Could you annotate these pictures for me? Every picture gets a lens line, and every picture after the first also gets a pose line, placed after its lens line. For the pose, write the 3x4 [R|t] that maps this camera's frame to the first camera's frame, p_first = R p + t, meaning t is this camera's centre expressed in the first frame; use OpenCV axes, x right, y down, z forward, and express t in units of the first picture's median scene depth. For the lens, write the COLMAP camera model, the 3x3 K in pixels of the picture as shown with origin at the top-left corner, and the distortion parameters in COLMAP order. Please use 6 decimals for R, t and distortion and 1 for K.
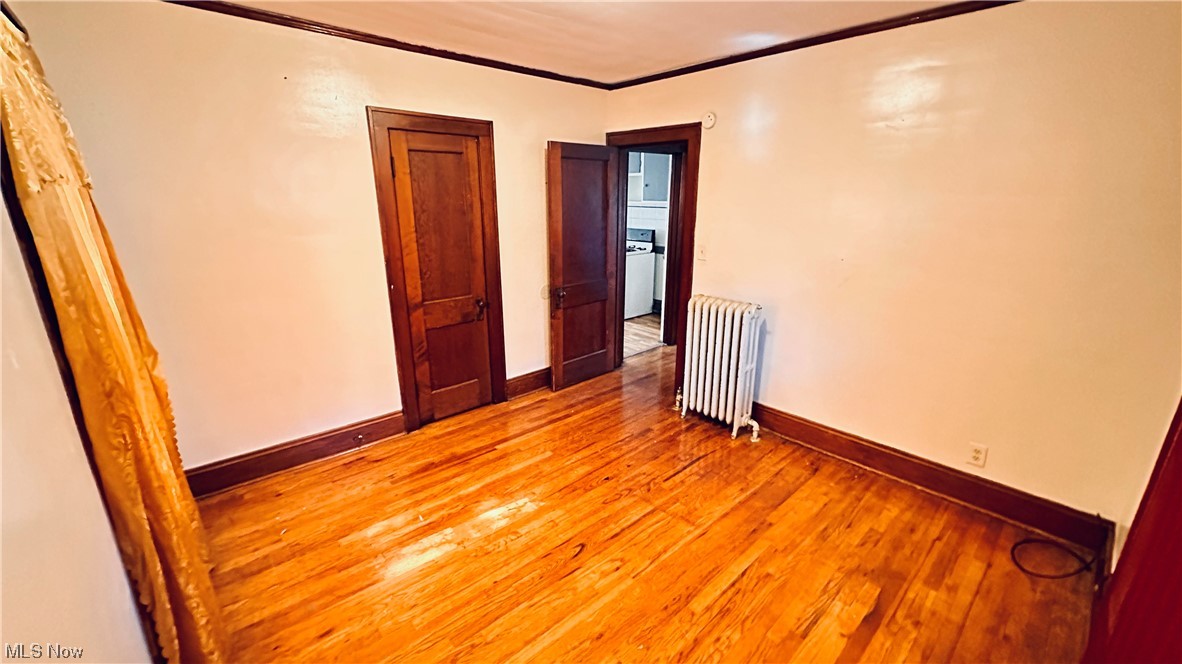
lens RADIAL K [[472.3, 0, 591.8], [0, 472.3, 333.4], [0, 0, 1]] dist [-0.002663, 0.000068]
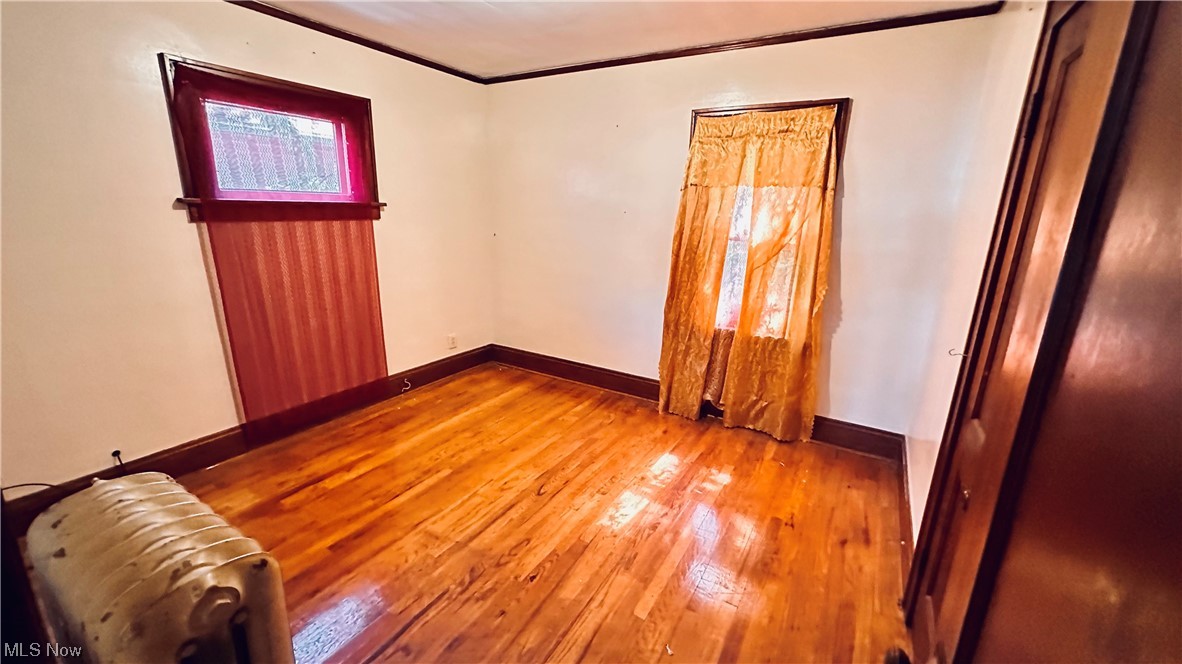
lens RADIAL K [[472.3, 0, 592.2], [0, 472.3, 332.2], [0, 0, 1]] dist [-0.002663, 0.000068]
pose [[-0.956900, 0.045720, -0.286796, 0.150403], [-0.112016, 0.853012, 0.509728, -0.421629], [0.267946, 0.519884, -0.811126, 1.608209]]
